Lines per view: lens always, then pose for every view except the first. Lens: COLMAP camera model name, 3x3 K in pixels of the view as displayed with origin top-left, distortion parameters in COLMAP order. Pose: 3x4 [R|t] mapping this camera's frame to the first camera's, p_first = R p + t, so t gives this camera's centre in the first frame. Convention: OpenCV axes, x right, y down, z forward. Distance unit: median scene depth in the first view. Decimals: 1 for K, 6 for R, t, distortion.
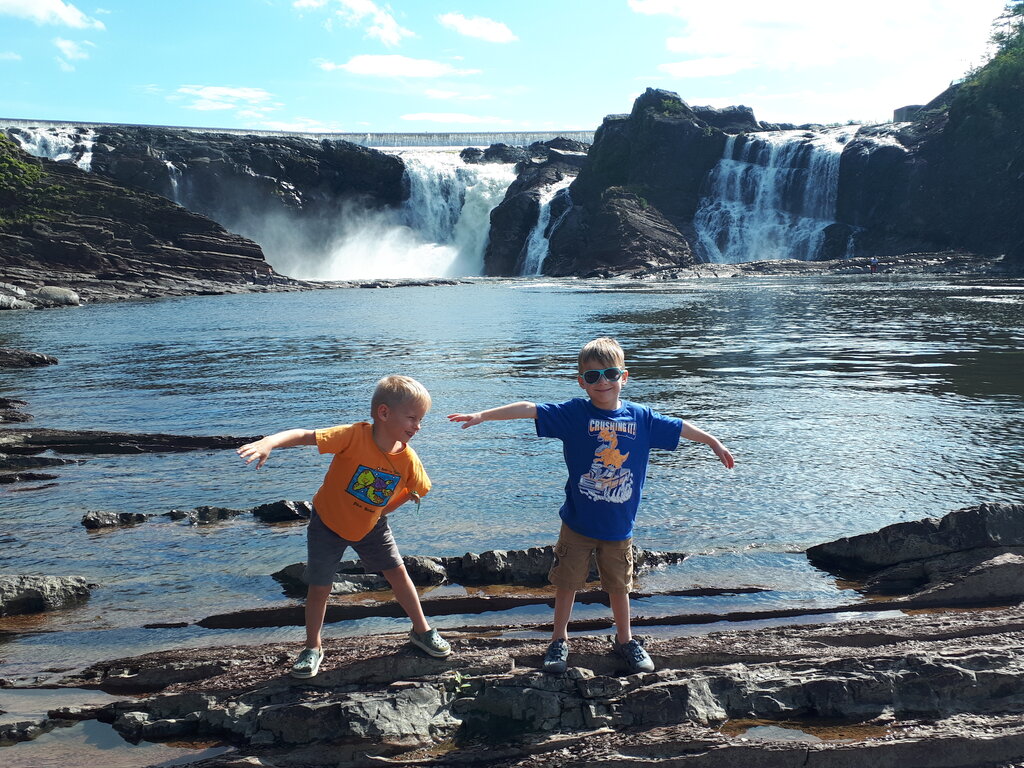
lens RADIAL K [[1060.3, 0, 512.0], [0, 1060.3, 384.0], [0, 0, 1]] dist [-0.039647, 0.006628]
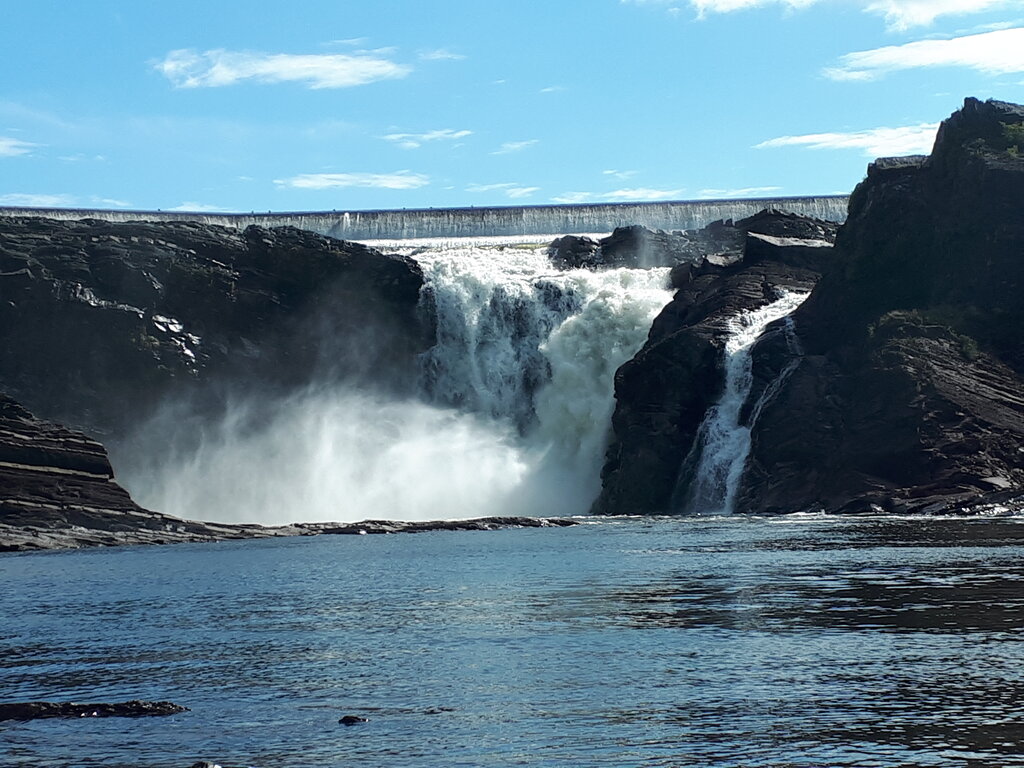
lens RADIAL K [[1060.3, 0, 512.0], [0, 1060.3, 384.0], [0, 0, 1]] dist [-0.039647, 0.006628]
pose [[0.963214, -0.022247, -0.267812, 0.059601], [-0.027597, 0.983110, -0.180925, -0.073296], [0.267314, 0.181661, 0.946331, 0.556903]]
